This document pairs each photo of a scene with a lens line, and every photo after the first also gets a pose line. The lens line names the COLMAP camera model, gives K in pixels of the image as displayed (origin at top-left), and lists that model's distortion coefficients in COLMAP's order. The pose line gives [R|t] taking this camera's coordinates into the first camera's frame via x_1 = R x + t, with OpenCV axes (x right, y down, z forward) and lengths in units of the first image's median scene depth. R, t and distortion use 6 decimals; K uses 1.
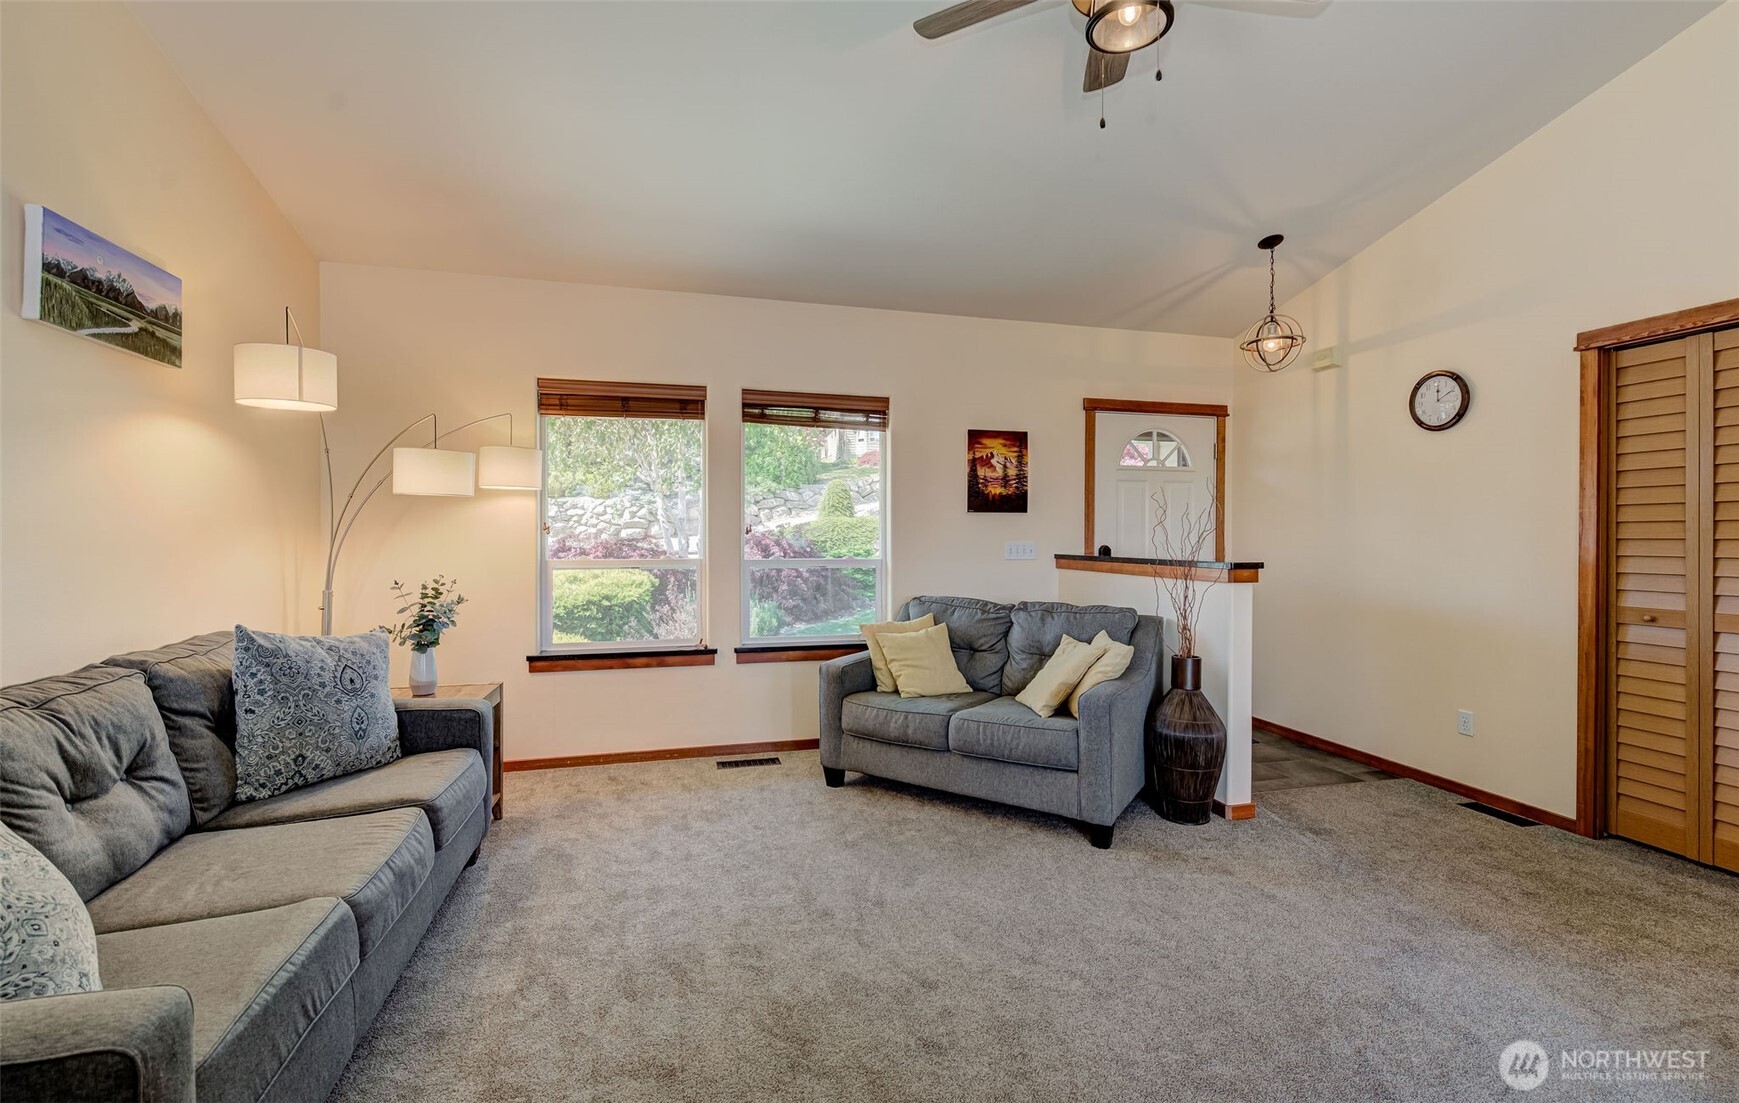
lens RADIAL K [[749.6, 0, 858.0], [0, 749.6, 537.8], [0, 0, 1]] dist [-0.011502, -0.000198]
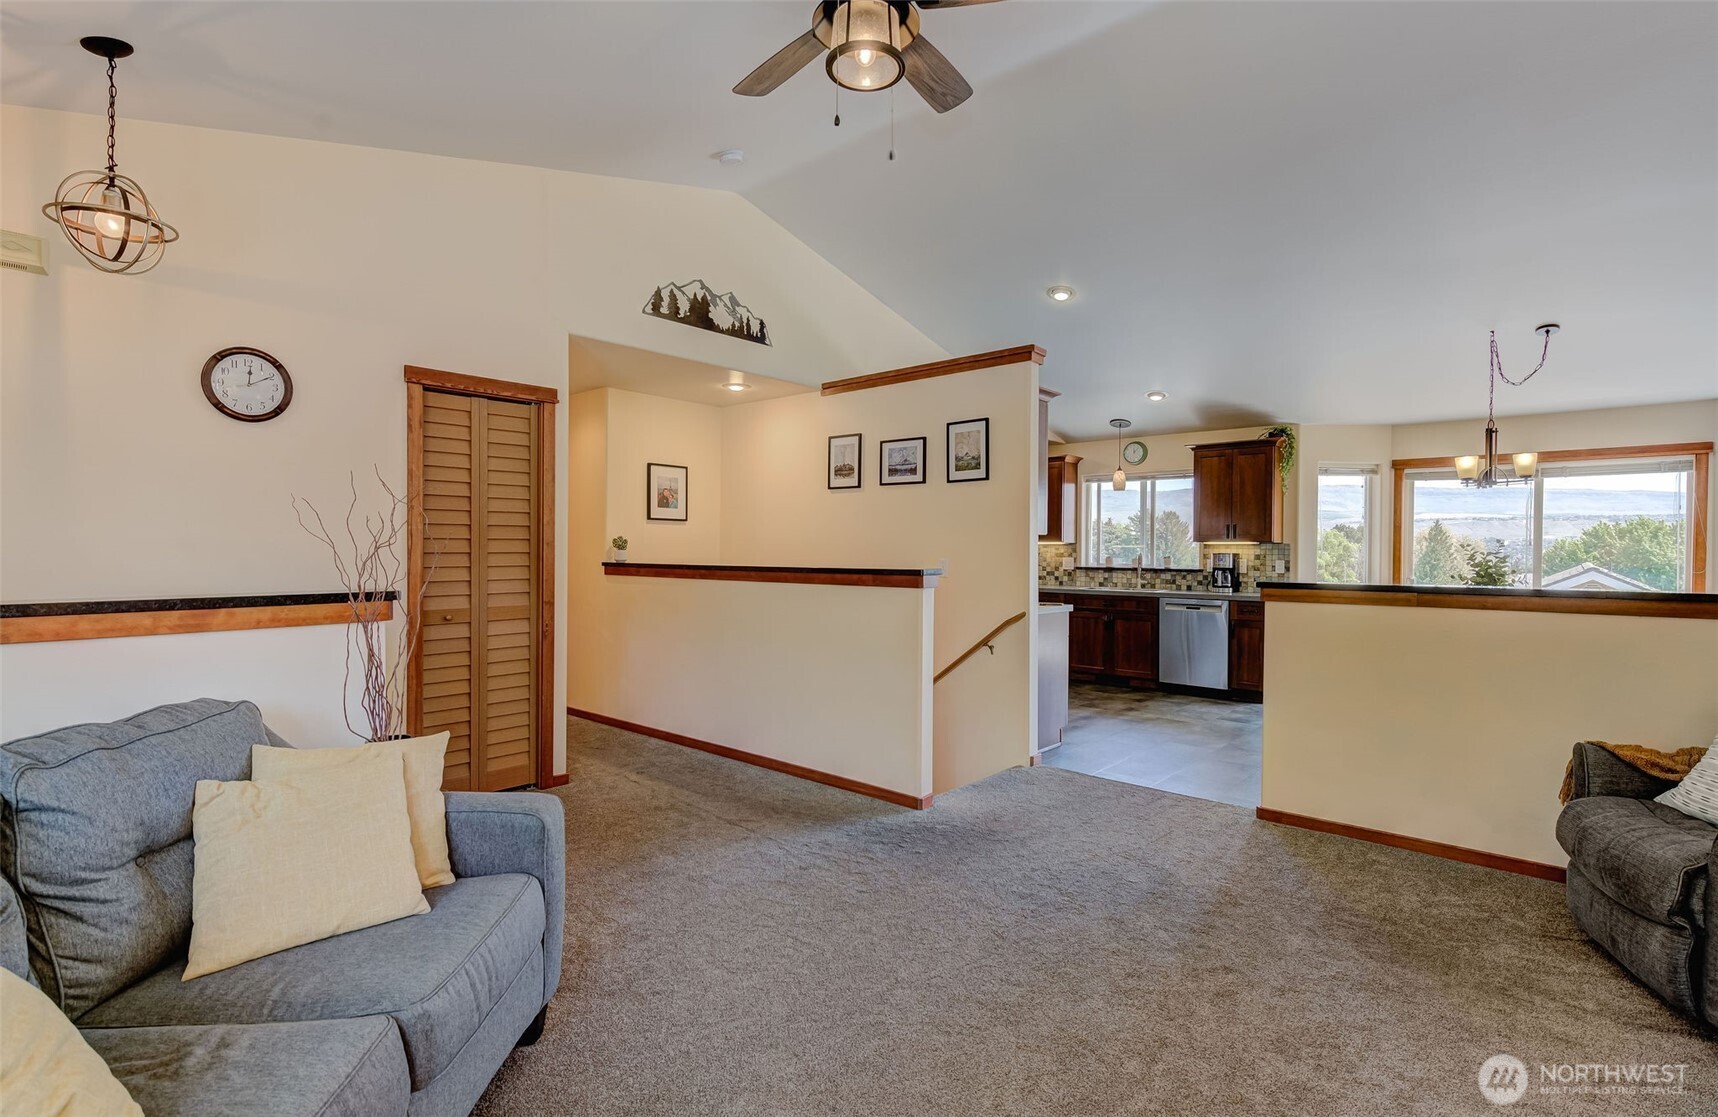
lens RADIAL K [[769.8, 0, 890.0], [0, 769.8, 557.0], [0, 0, 1]] dist [0.001416, -0.002063]
pose [[-0.572894, -0.012922, 0.819527, -0.352884], [-0.001380, 0.999890, 0.014801, -0.009775], [-0.819628, 0.007348, -0.572849, 1.016864]]
